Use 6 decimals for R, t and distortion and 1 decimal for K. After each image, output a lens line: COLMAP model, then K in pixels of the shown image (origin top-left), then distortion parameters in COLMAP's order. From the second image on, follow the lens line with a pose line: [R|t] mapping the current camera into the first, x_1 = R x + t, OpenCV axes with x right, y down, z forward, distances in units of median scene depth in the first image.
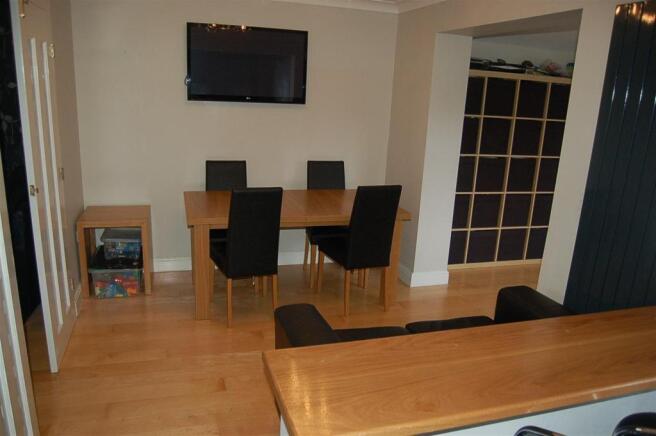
lens RADIAL K [[513.8, 0, 329.6], [0, 513.8, 216.5], [0, 0, 1]] dist [-0.042586, -0.004993]
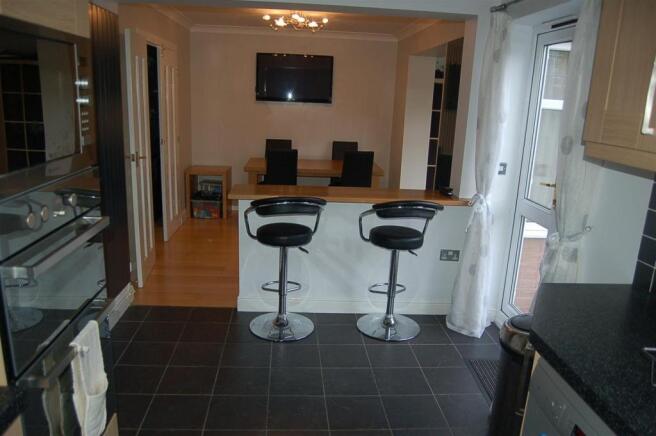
lens RADIAL K [[513.8, 0, 327.7], [0, 513.8, 220.1], [0, 0, 1]] dist [-0.042586, -0.004993]
pose [[0.971993, 0.042712, -0.231096, 0.343167], [-0.053874, 0.997655, -0.042206, 0.211453], [0.228751, 0.053474, 0.972015, -0.511737]]
